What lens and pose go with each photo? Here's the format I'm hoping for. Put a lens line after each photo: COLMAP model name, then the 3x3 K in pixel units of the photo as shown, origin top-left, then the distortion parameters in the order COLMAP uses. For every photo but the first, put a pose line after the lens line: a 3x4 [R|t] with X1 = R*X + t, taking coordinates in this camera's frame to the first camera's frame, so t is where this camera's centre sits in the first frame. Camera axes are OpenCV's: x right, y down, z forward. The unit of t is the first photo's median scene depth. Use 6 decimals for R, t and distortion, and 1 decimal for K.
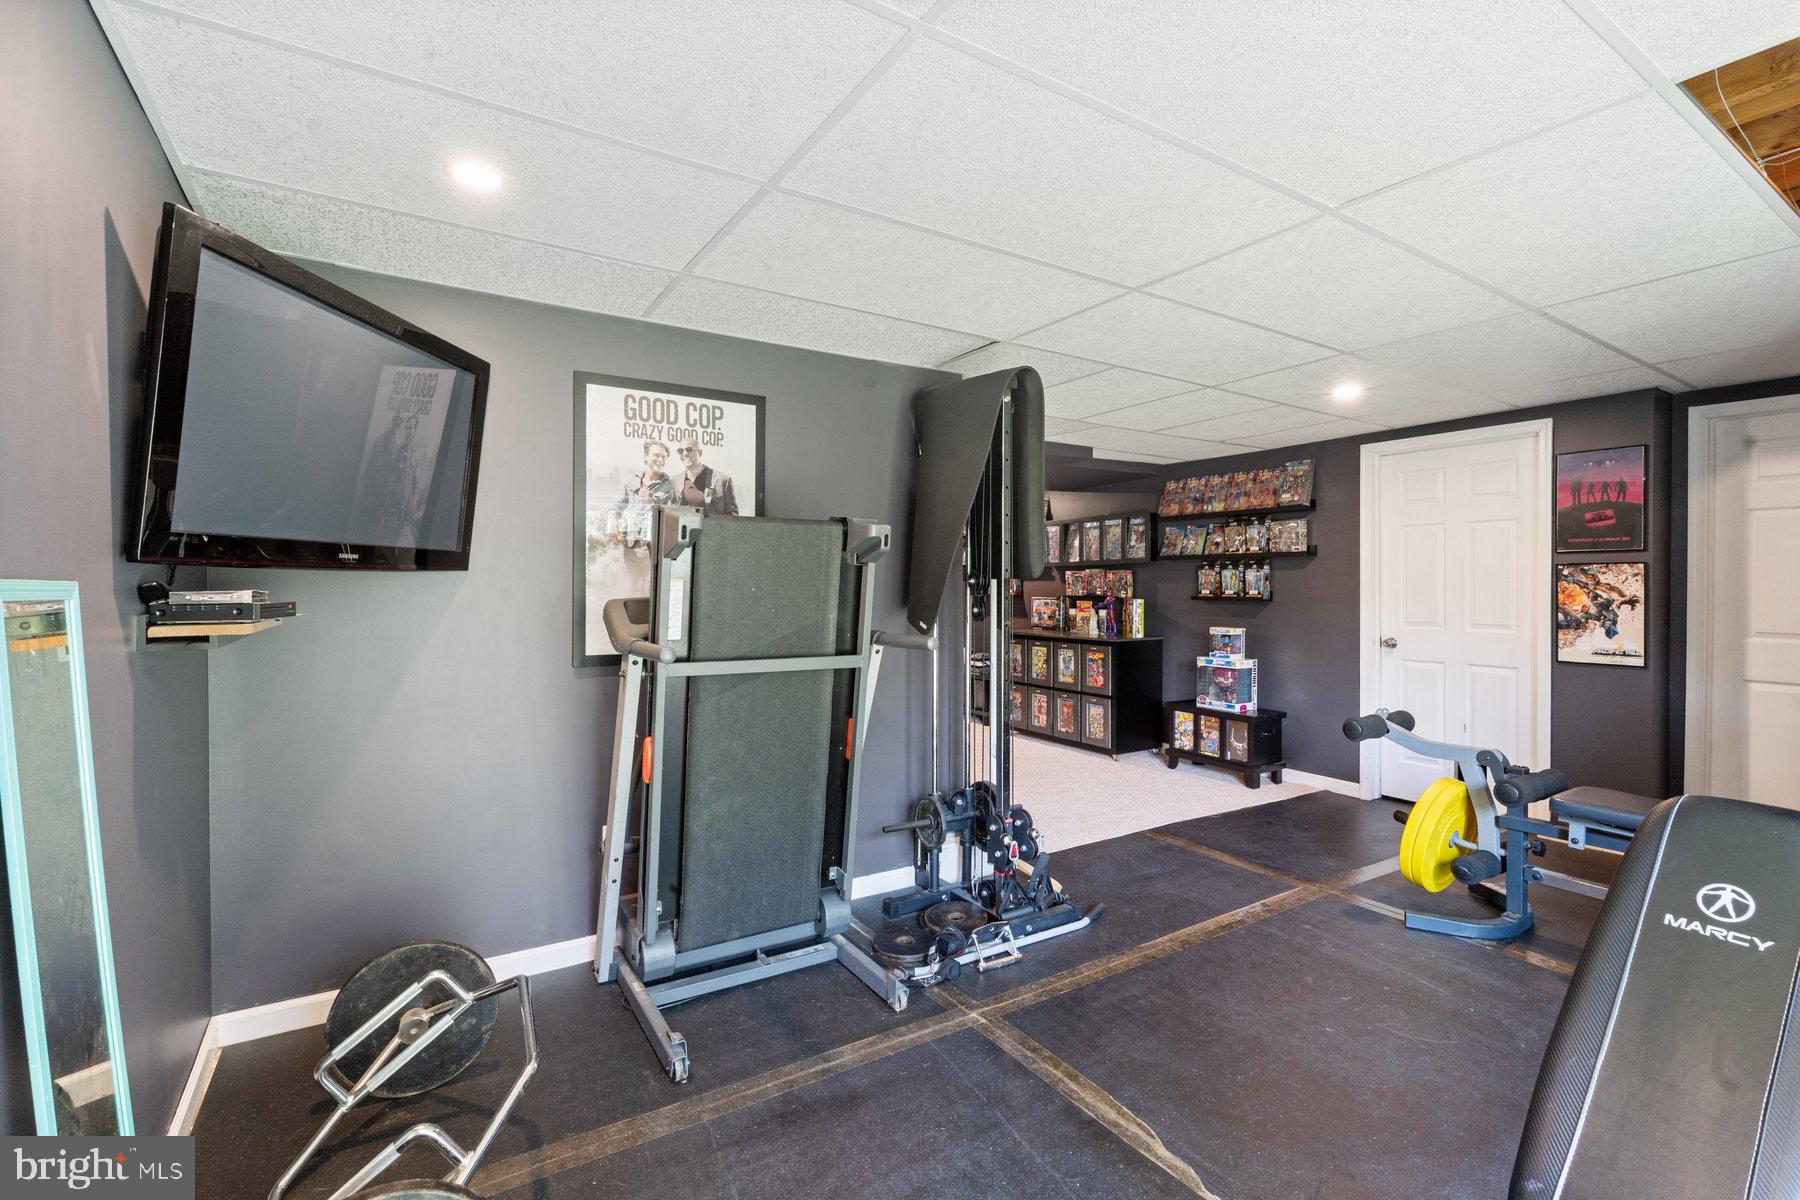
lens RADIAL K [[815.2, 0, 887.3], [0, 815.2, 589.9], [0, 0, 1]] dist [-0.002095, -0.000382]
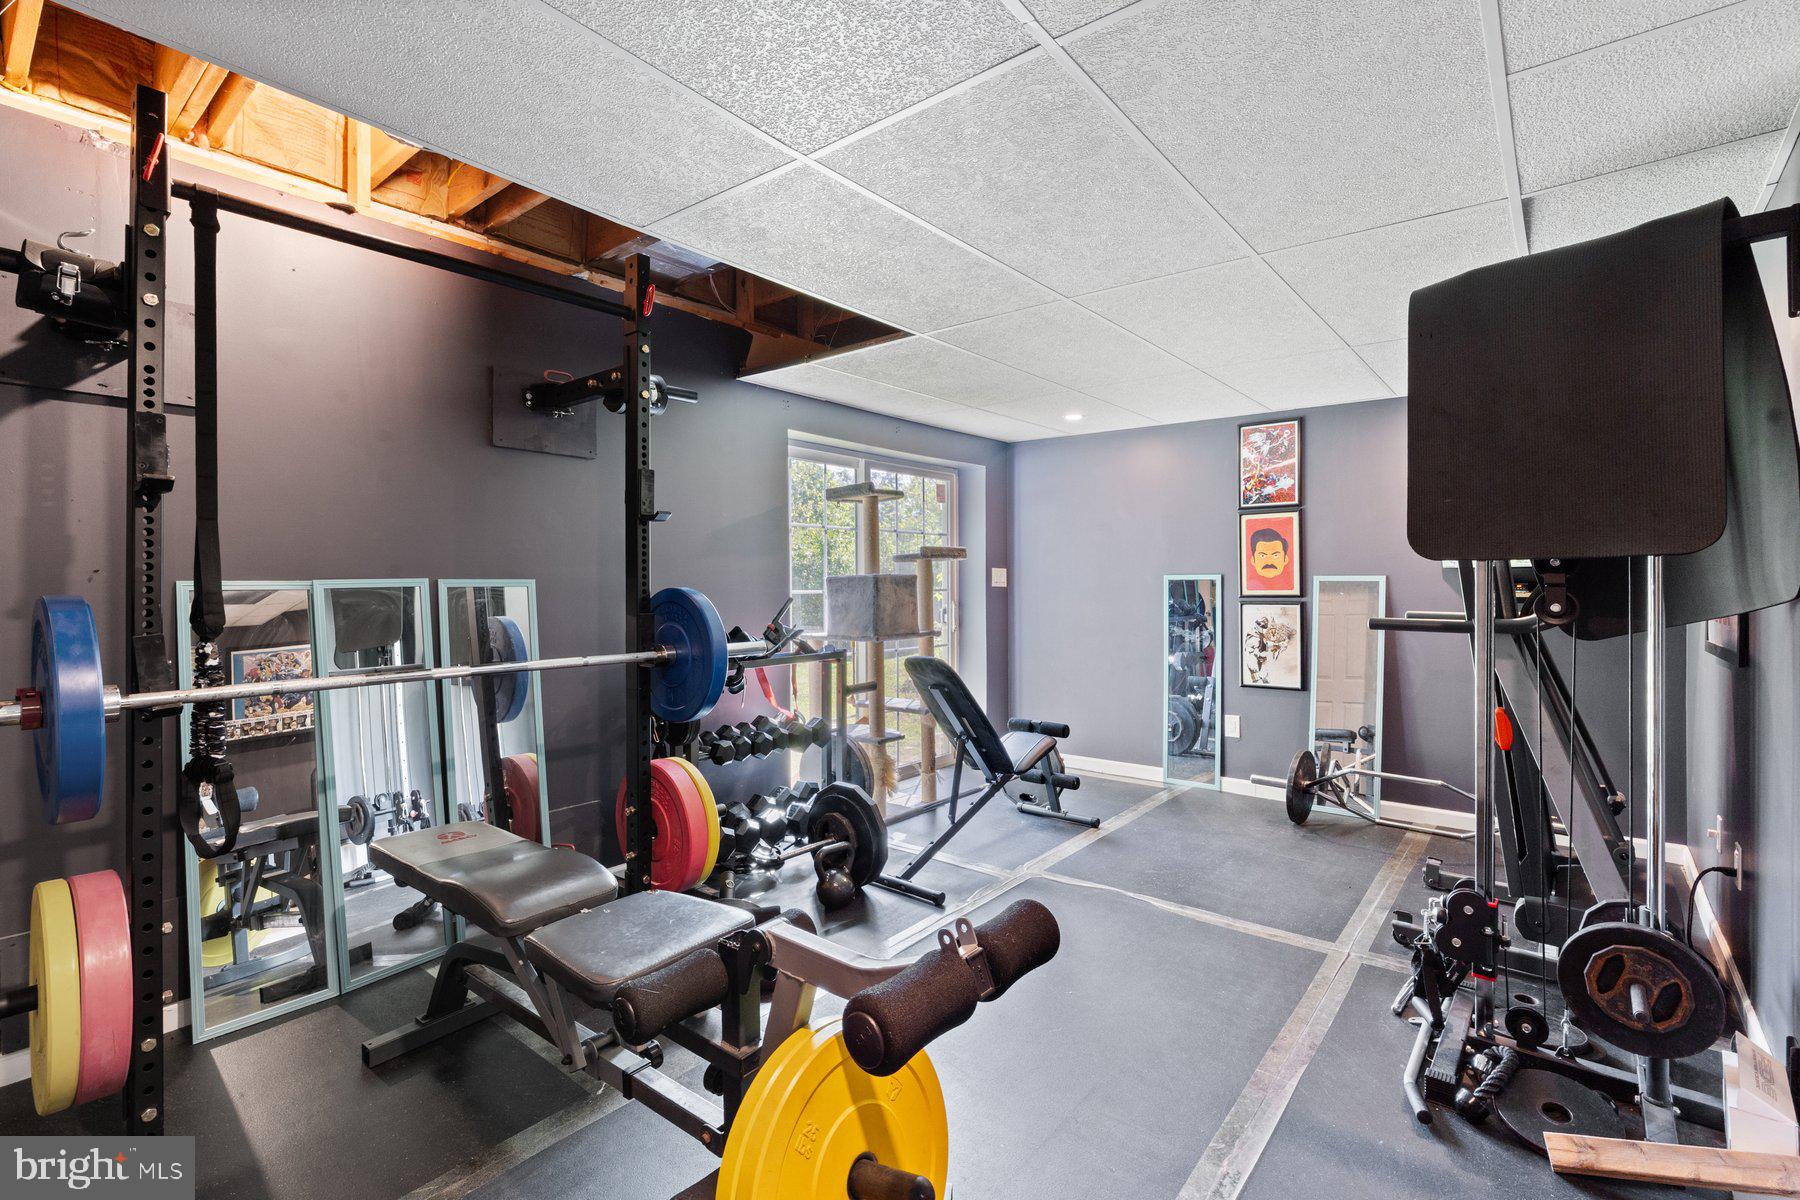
lens RADIAL K [[815.2, 0, 887.3], [0, 815.2, 589.9], [0, 0, 1]] dist [-0.002095, -0.000382]
pose [[-0.949058, 0.002088, -0.315095, 1.077940], [-0.002002, 0.999918, 0.012657, 0.010173], [0.315096, 0.012643, -0.948976, 1.884103]]
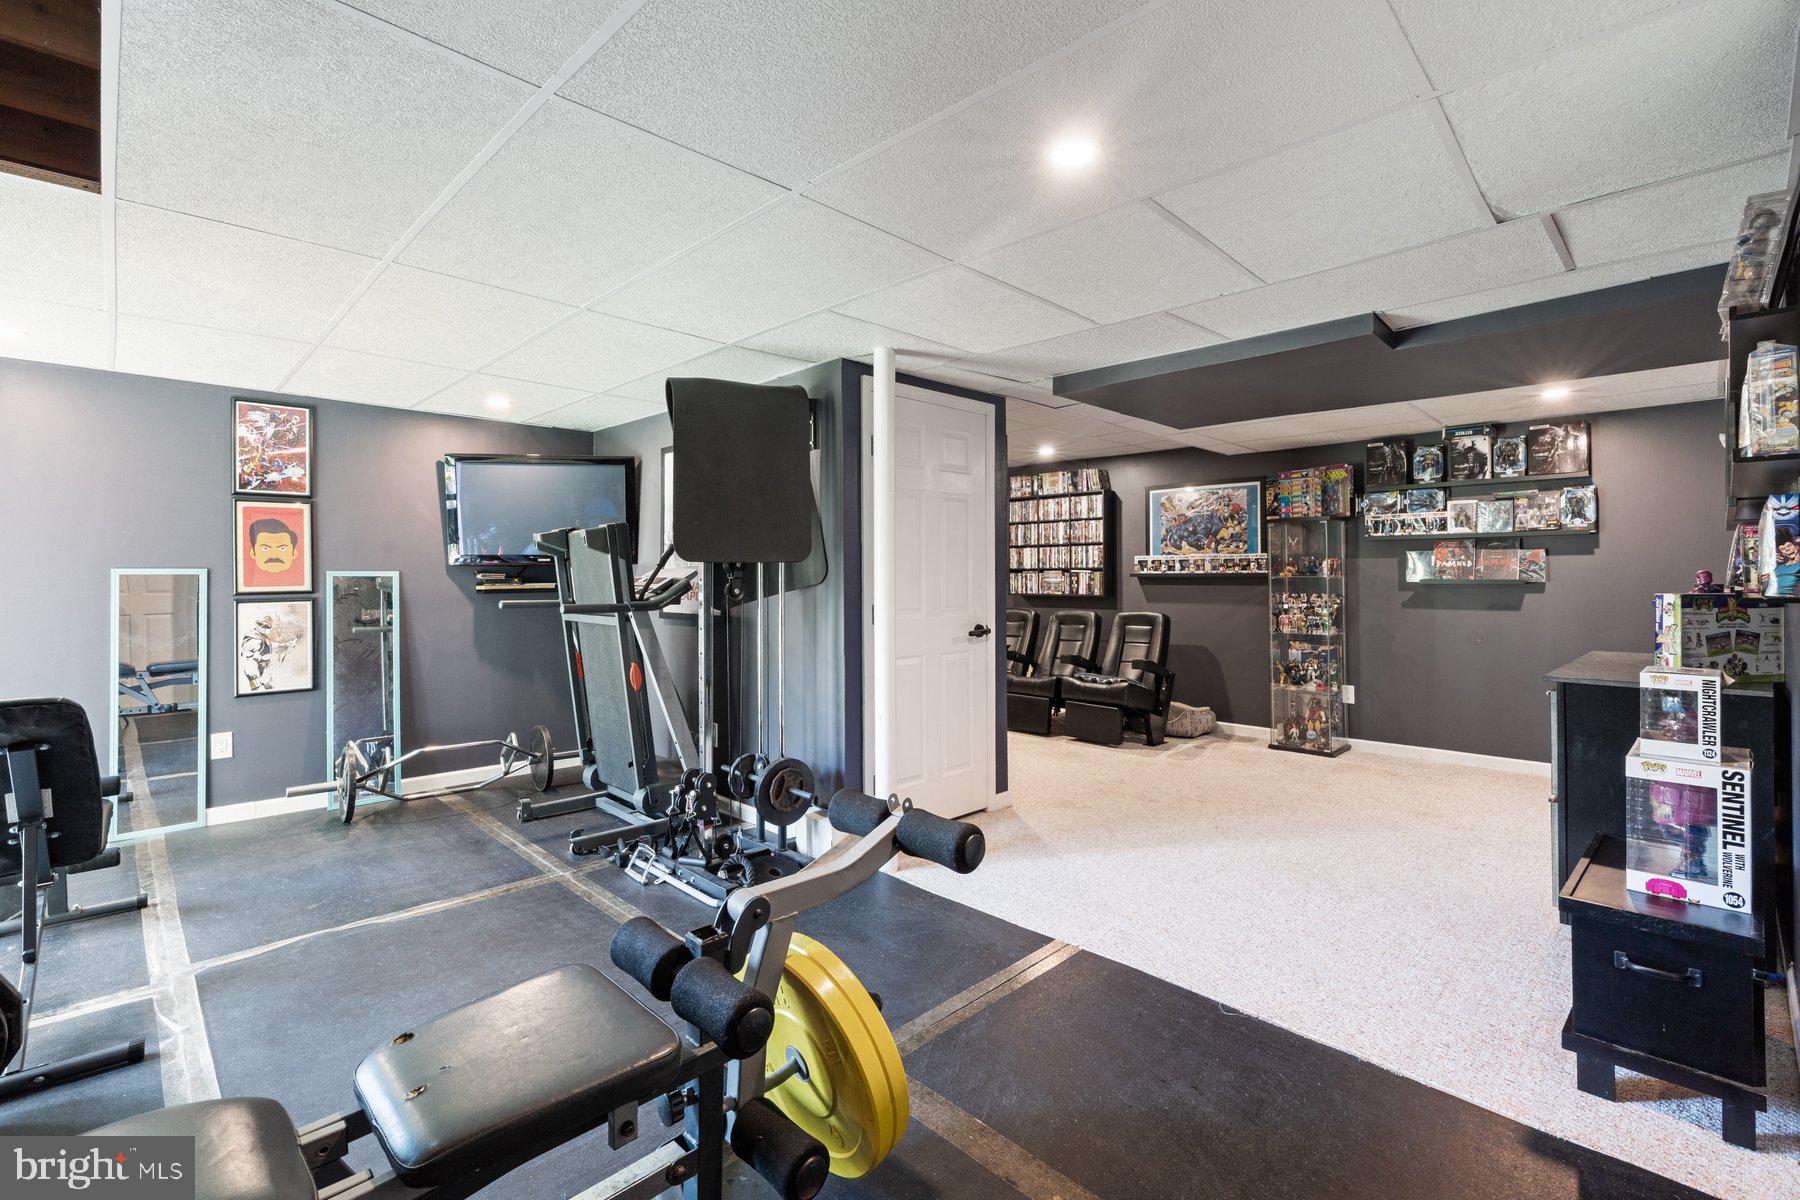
lens RADIAL K [[815.2, 0, 887.3], [0, 815.2, 589.9], [0, 0, 1]] dist [-0.002095, -0.000382]
pose [[0.196145, 0.016974, -0.980428, 1.602706], [-0.000735, 0.999852, 0.017163, 0.009680], [0.980575, -0.002646, 0.196129, 1.292938]]
